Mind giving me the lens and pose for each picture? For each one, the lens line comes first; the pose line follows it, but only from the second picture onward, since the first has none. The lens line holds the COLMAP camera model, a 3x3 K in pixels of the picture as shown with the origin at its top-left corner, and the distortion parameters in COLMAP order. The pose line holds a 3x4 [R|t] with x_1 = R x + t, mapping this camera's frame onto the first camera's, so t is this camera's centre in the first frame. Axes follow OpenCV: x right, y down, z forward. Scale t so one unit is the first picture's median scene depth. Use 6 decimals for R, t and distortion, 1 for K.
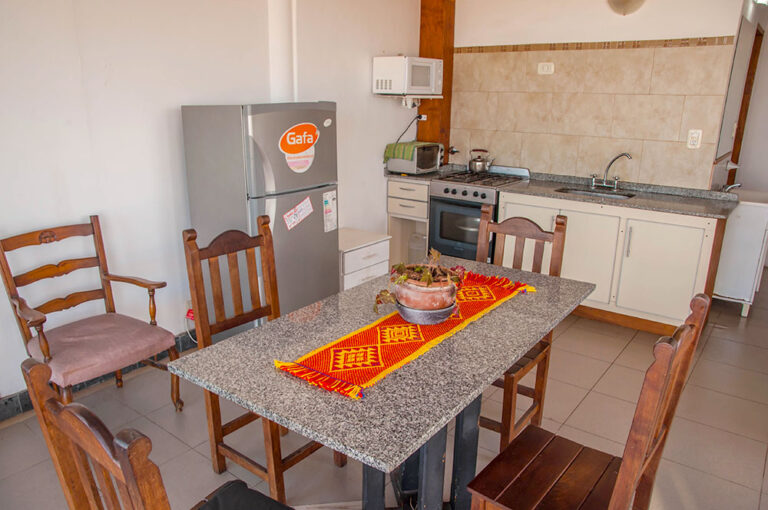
lens RADIAL K [[564.7, 0, 376.3], [0, 564.7, 267.7], [0, 0, 1]] dist [-0.128876, 0.104929]
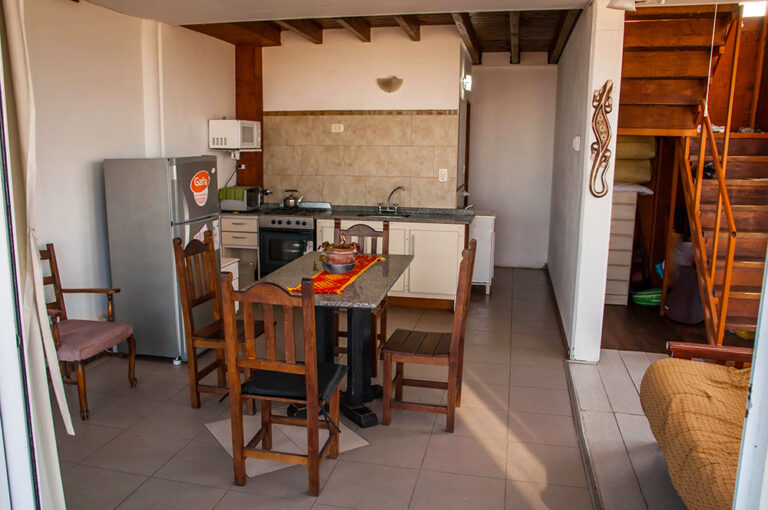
lens RADIAL K [[618.4, 0, 363.6], [0, 618.4, 257.0], [0, 0, 1]] dist [-0.142504, 0.151296]
pose [[0.910454, -0.072825, 0.407149, -0.277286], [0.120323, 0.988438, -0.092266, 0.100157], [-0.395723, 0.132994, 0.908689, -0.362107]]
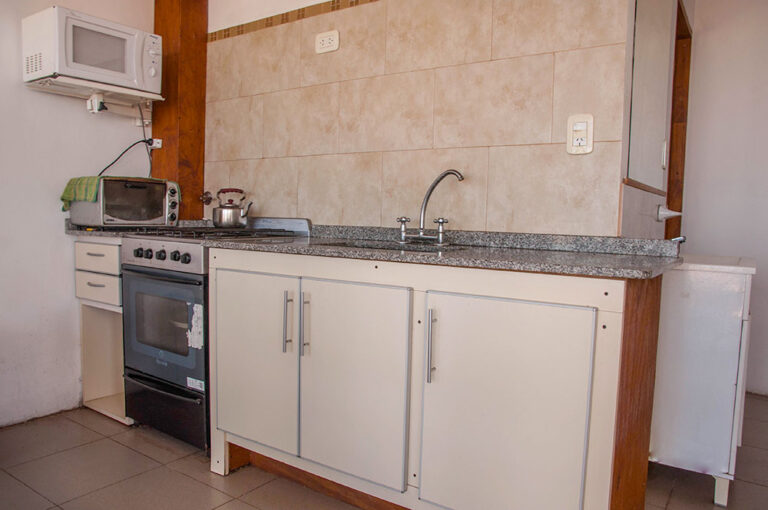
lens RADIAL K [[582.6, 0, 365.9], [0, 582.6, 265.5], [0, 0, 1]] dist [-0.132182, 0.118353]
pose [[0.998646, 0.012369, 0.050533, 0.328183], [-0.001722, 0.978653, -0.205511, -0.013280], [-0.051996, 0.205145, 0.977349, 0.476532]]
